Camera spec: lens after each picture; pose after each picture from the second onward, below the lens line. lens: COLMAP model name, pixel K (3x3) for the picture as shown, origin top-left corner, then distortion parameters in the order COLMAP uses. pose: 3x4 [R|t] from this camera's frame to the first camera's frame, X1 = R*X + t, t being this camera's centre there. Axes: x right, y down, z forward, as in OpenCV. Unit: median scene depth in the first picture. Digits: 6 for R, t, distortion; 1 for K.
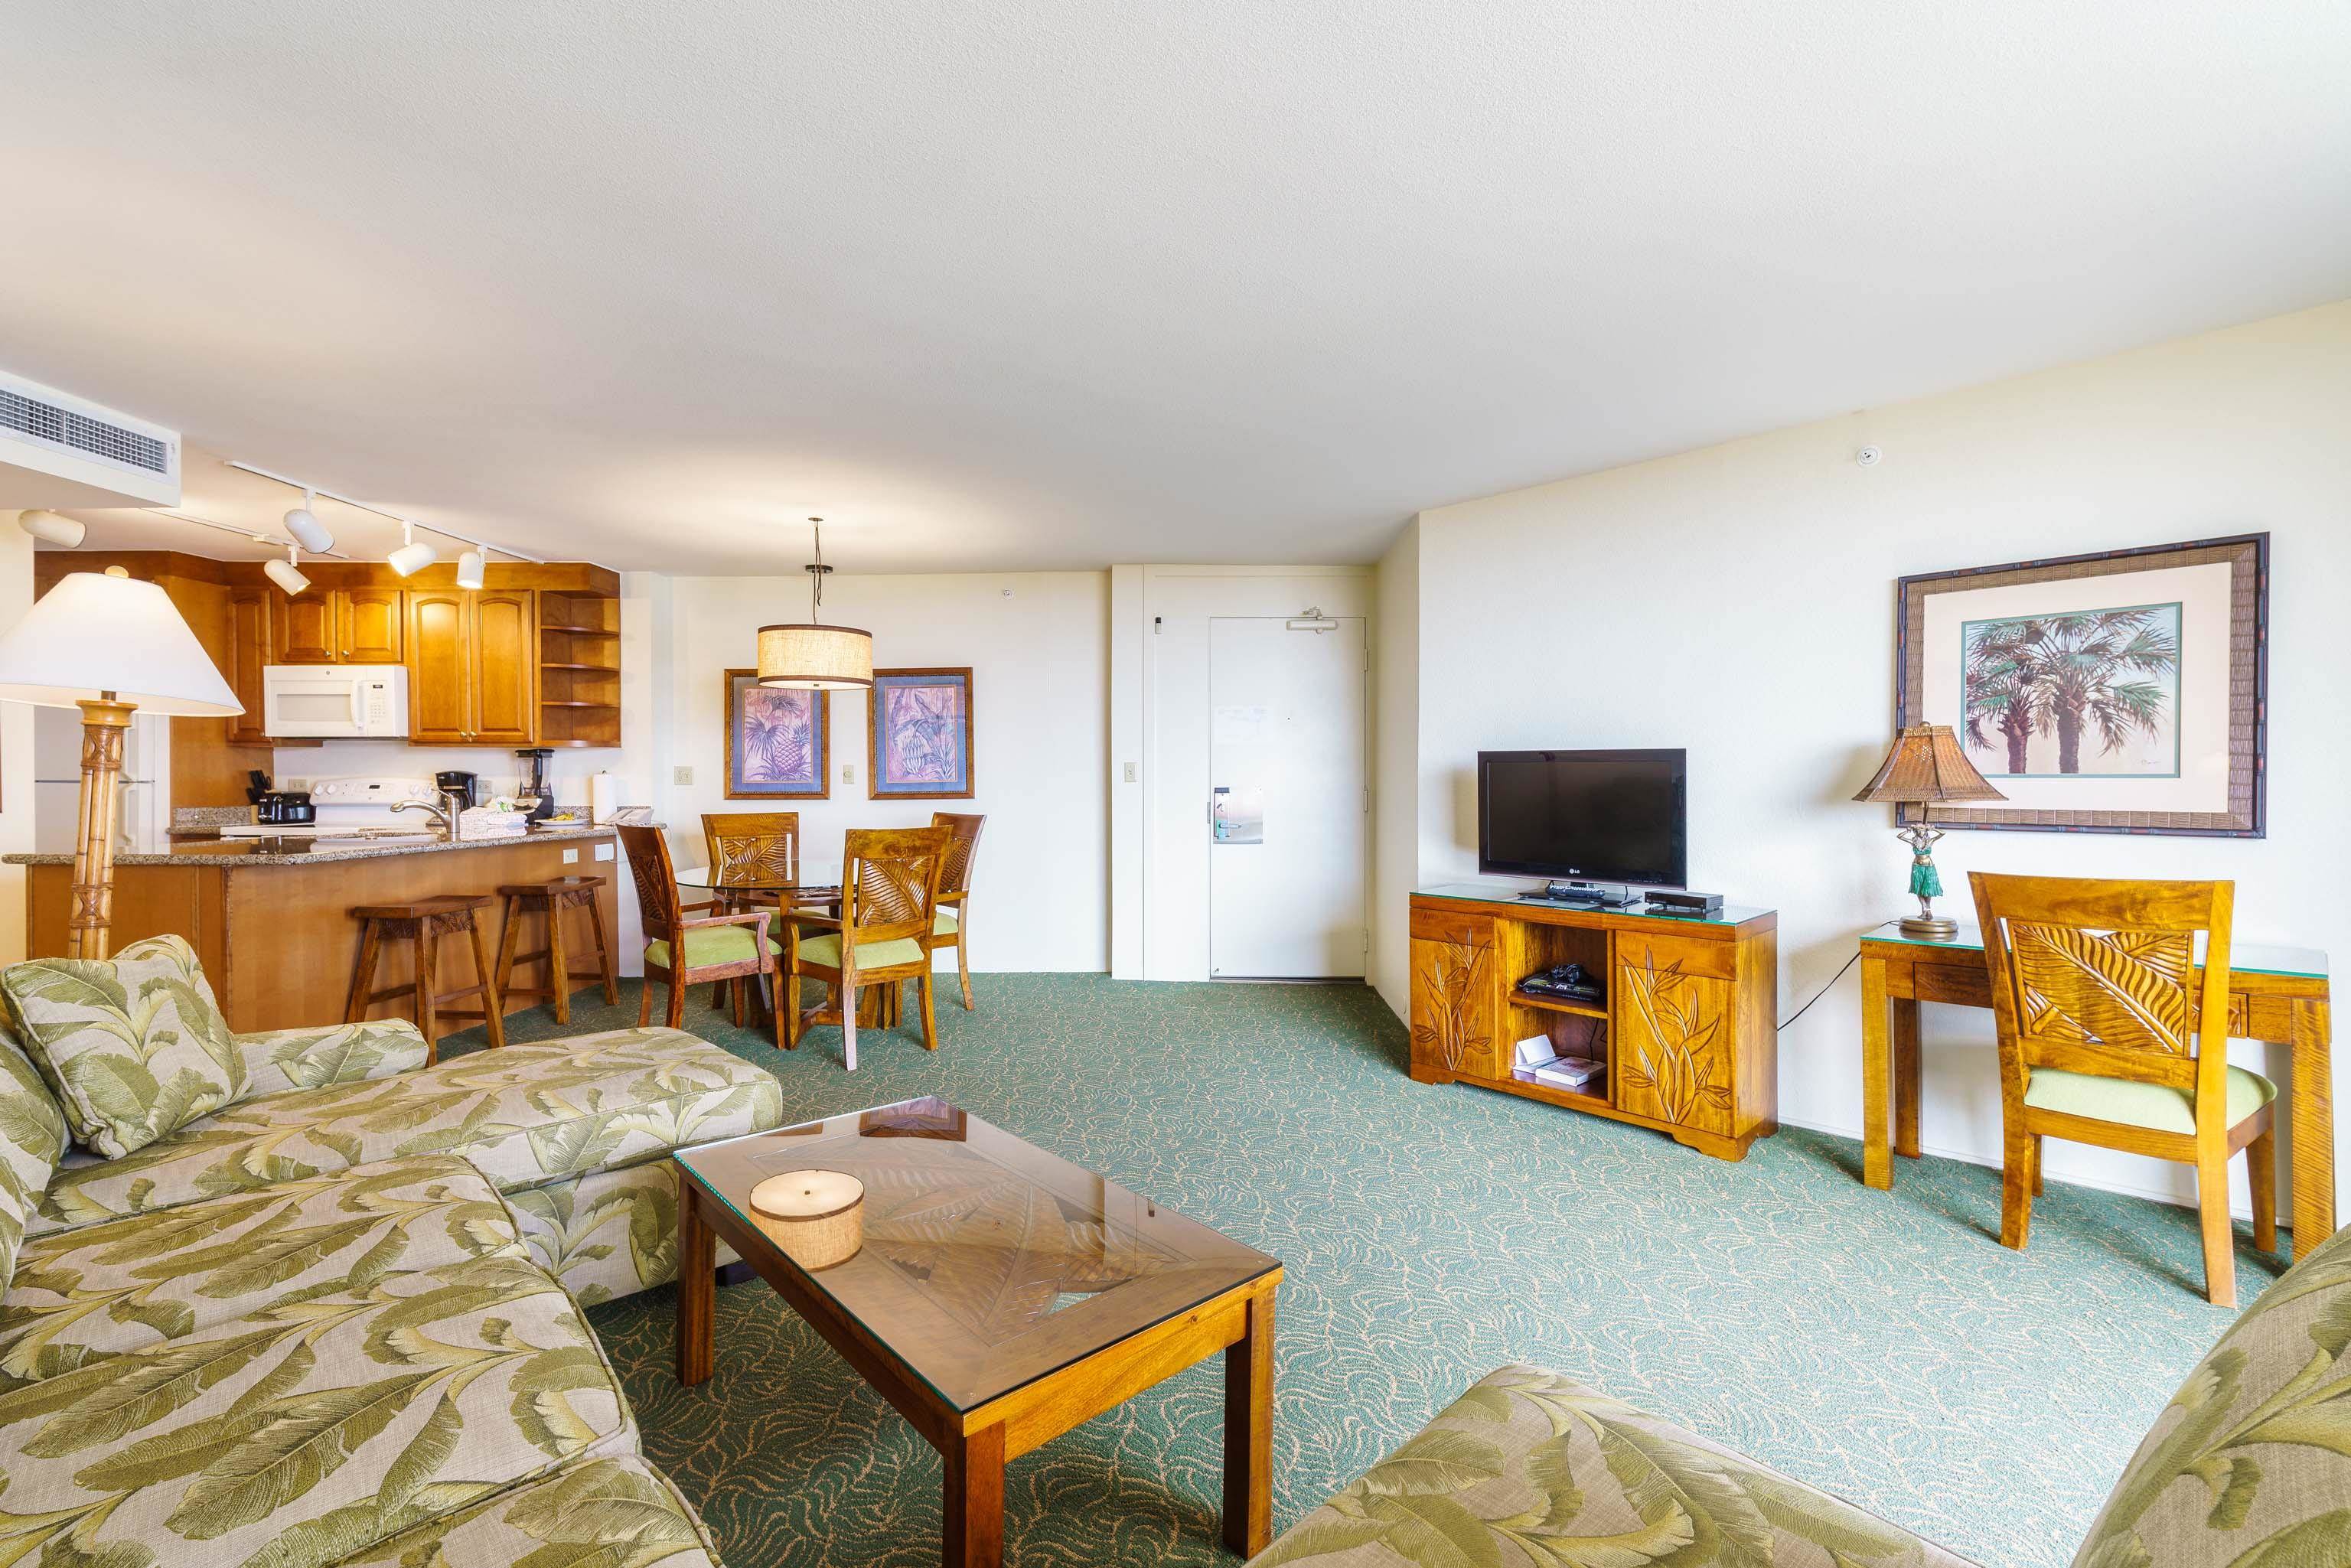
lens RADIAL K [[1006.2, 0, 1166.2], [0, 1006.2, 791.5], [0, 0, 1]] dist [0.002663, 0.000884]
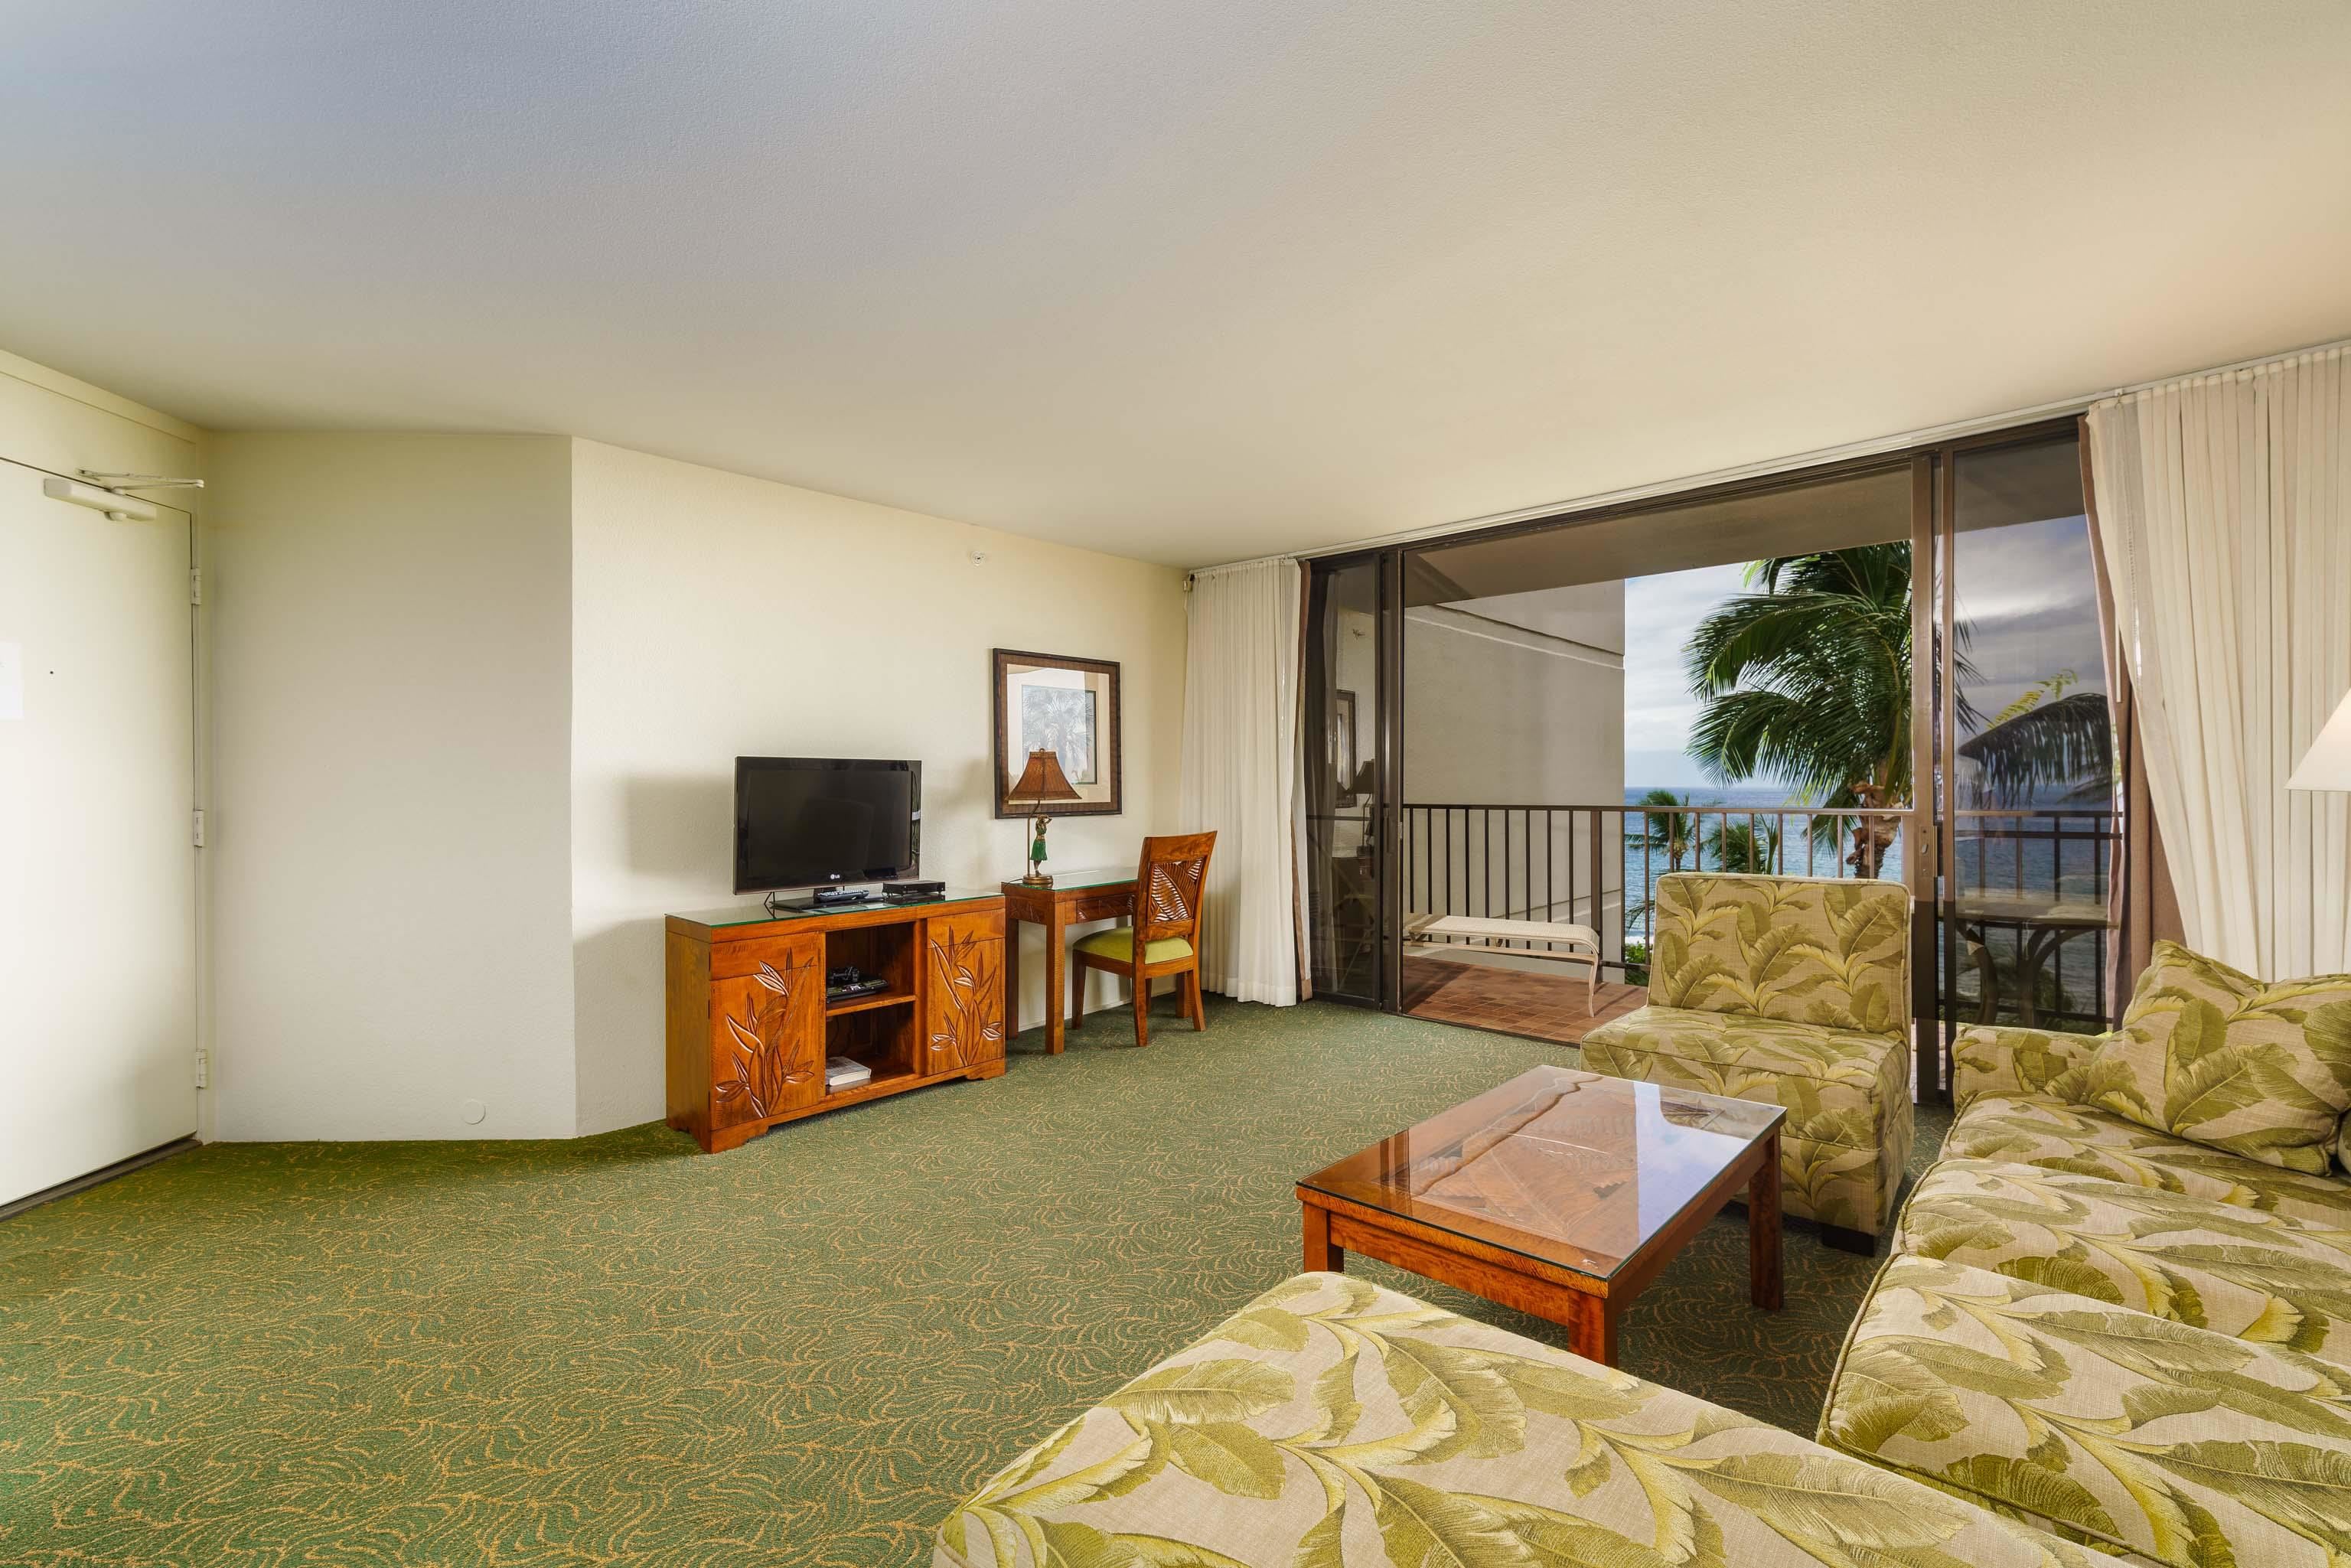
lens RADIAL K [[1006.2, 0, 1173.9], [0, 1006.2, 761.4], [0, 0, 1]] dist [0.002663, 0.000884]
pose [[-0.069967, 0.023660, 0.997269, -0.431043], [0.019334, 0.999563, -0.022358, -0.005320], [-0.997362, 0.017717, -0.070393, 0.481664]]
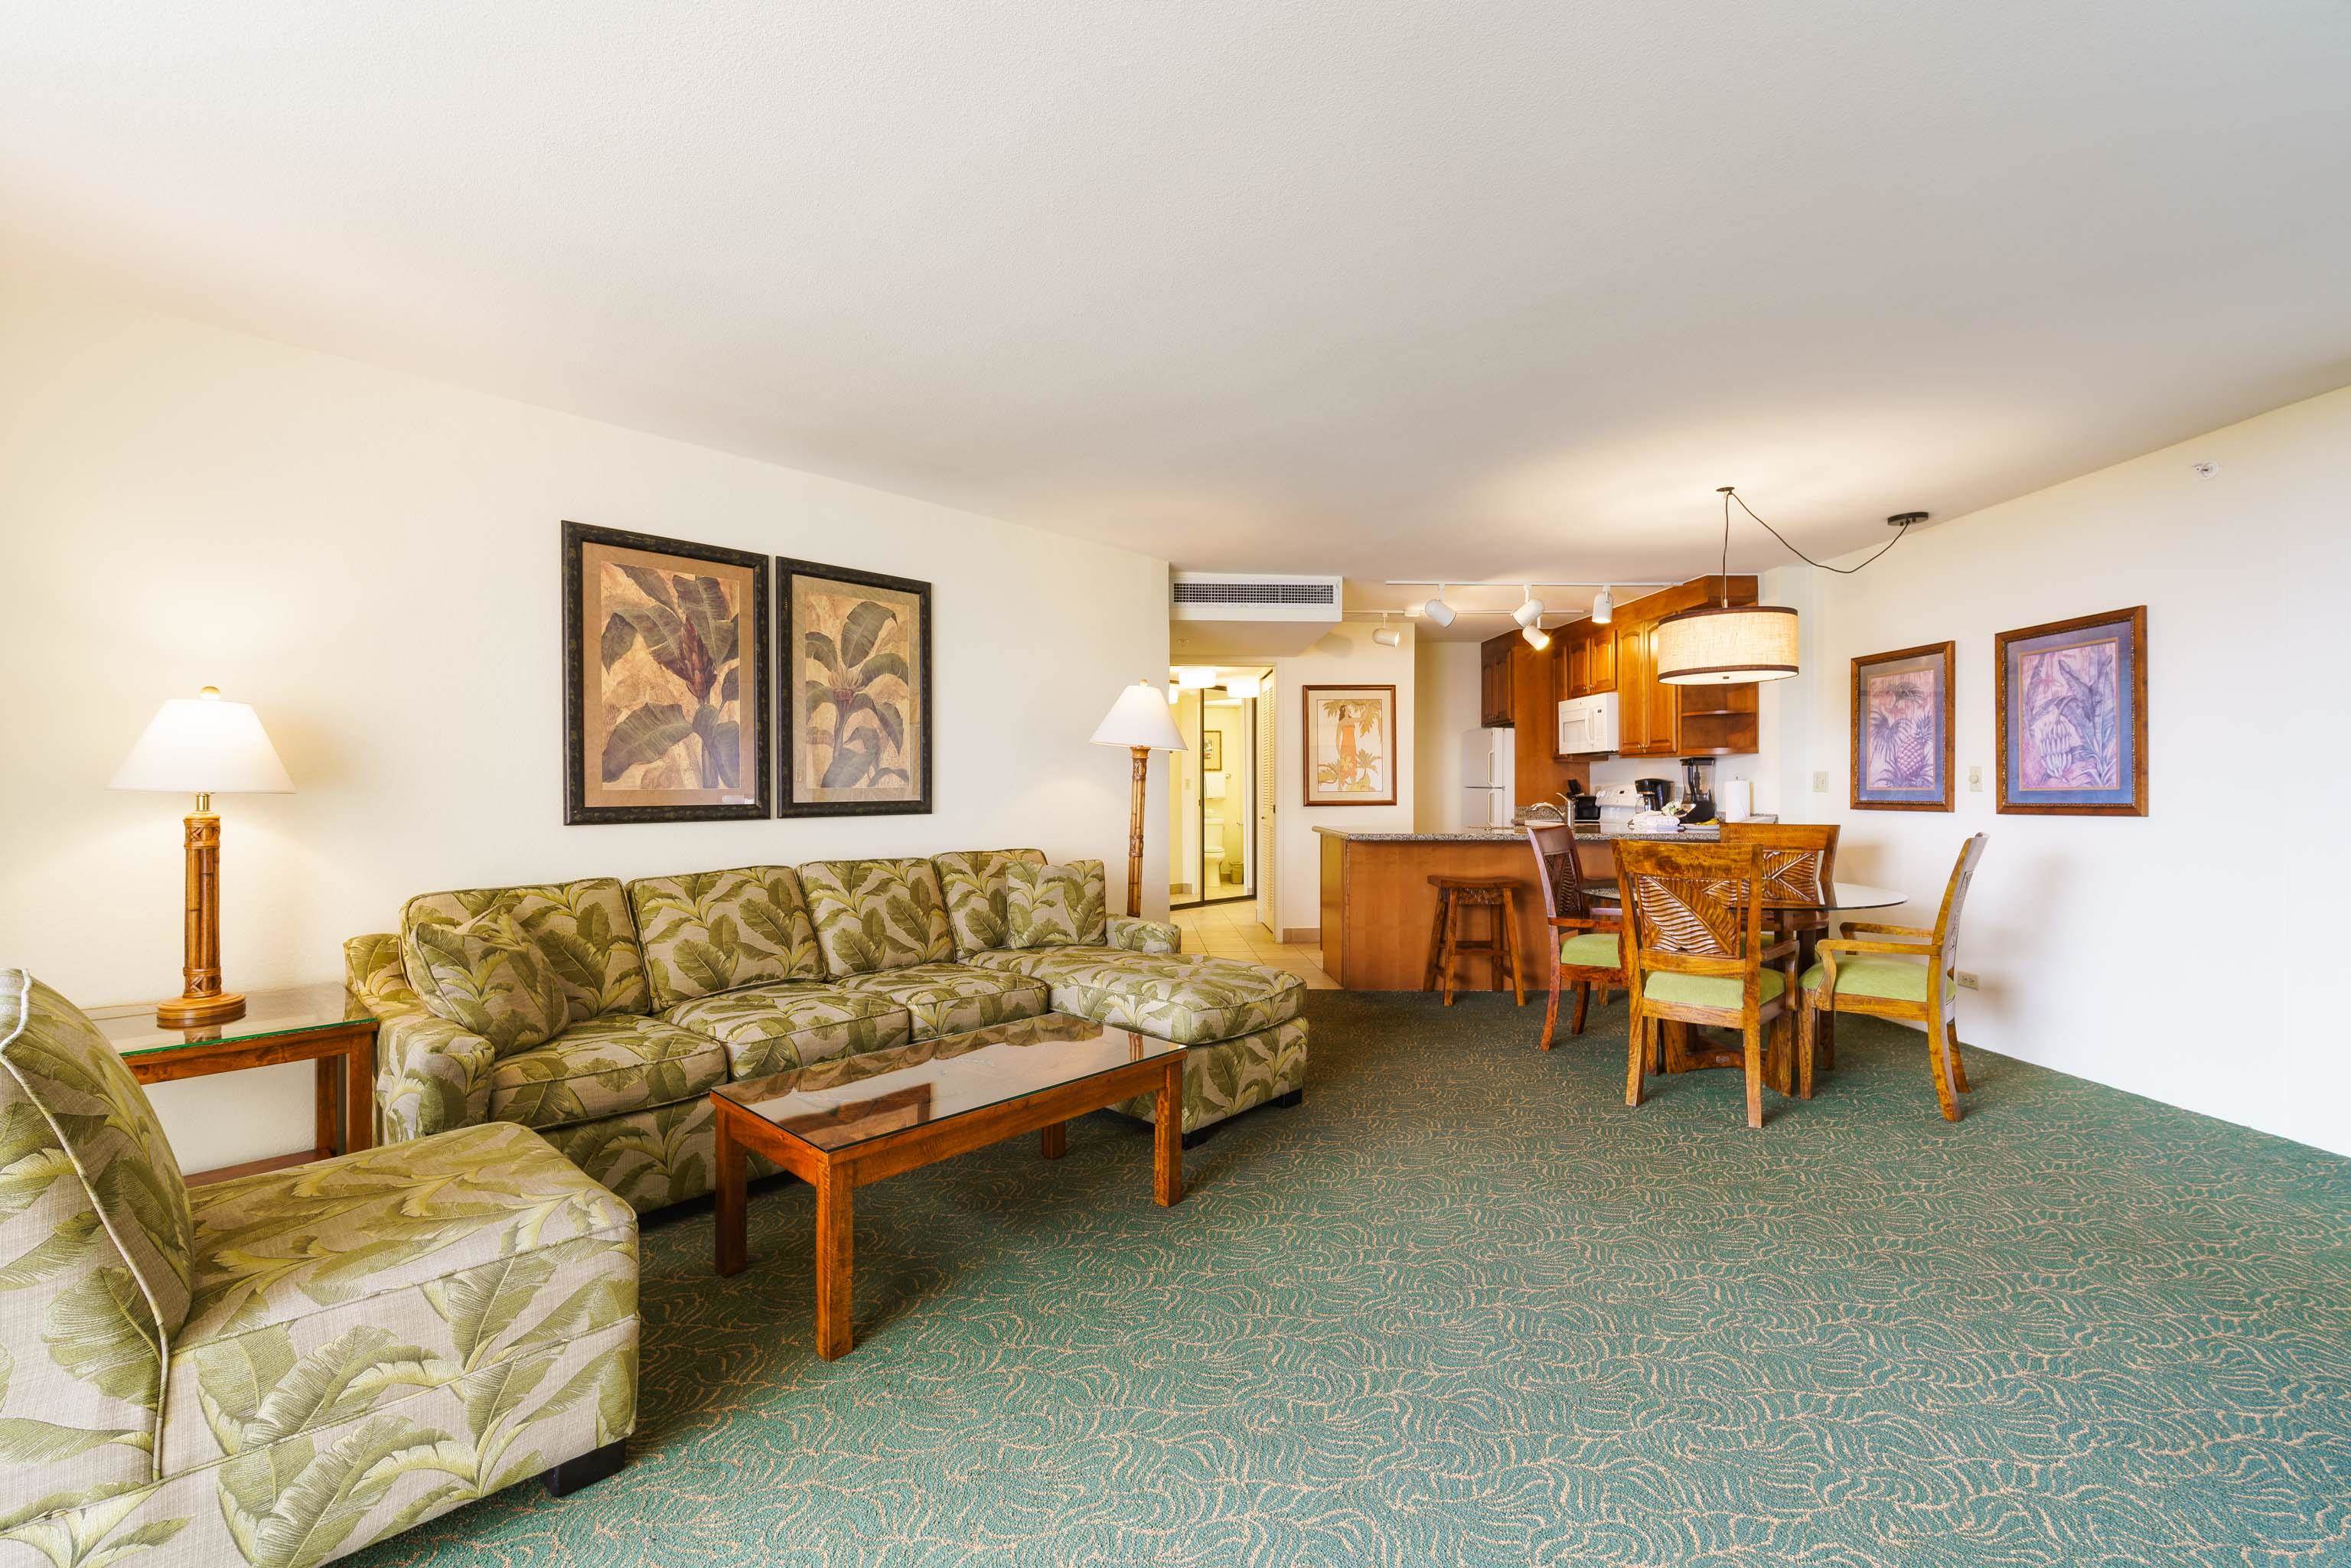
lens RADIAL K [[1006.2, 0, 1168.3], [0, 1006.2, 781.0], [0, 0, 1]] dist [0.002663, 0.000884]
pose [[0.079151, -0.006511, -0.996841, 0.403780], [-0.013890, 0.999874, -0.007634, -0.001640], [0.996766, 0.014450, 0.079051, 0.370144]]
